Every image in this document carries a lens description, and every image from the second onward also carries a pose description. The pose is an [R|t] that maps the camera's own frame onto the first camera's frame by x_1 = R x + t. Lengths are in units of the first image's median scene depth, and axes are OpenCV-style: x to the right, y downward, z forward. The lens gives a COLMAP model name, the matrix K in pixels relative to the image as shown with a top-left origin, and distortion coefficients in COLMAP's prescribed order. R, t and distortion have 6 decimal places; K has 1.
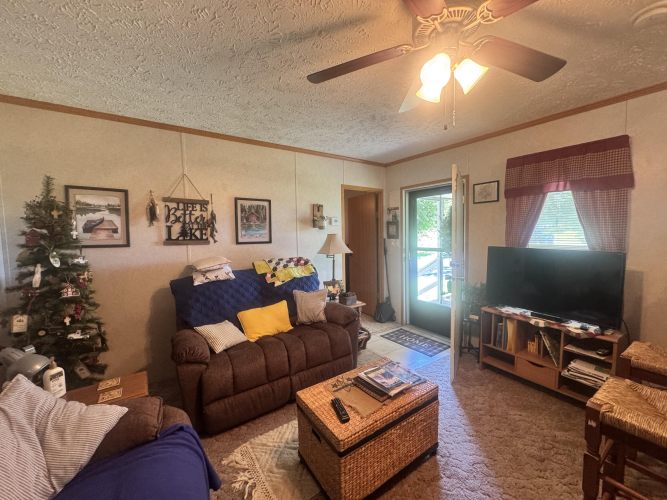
lens RADIAL K [[267.7, 0, 331.6], [0, 267.7, 249.0], [0, 0, 1]] dist [0.000730, 0.000395]
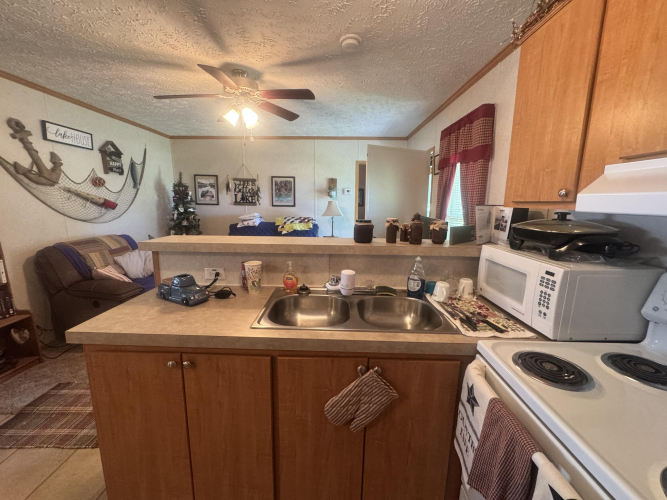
lens RADIAL K [[267.7, 0, 333.4], [0, 267.7, 248.8], [0, 0, 1]] dist [0.000730, 0.000395]
pose [[0.819742, 0.121902, -0.559610, 0.970018], [-0.057282, 0.989638, 0.131667, 0.001537], [0.569861, -0.075878, 0.818230, -0.125800]]
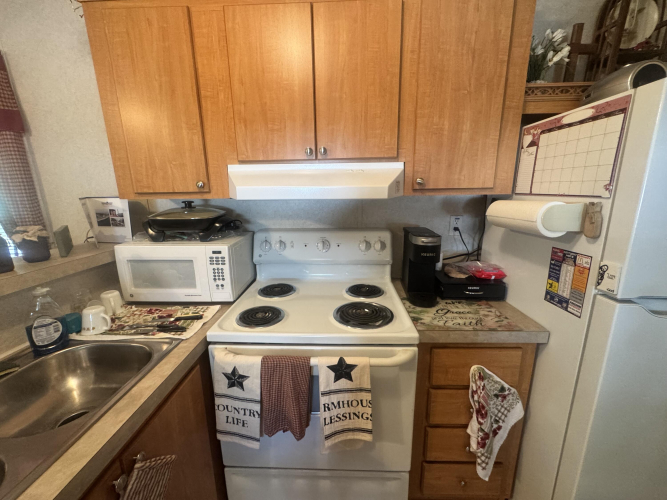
lens RADIAL K [[267.7, 0, 331.4], [0, 267.7, 249.9], [0, 0, 1]] dist [0.000730, 0.000395]
pose [[0.591831, -0.175860, 0.786644, 0.773496], [0.054167, 0.982381, 0.178865, -0.006386], [-0.804240, -0.063248, 0.590930, -0.070869]]
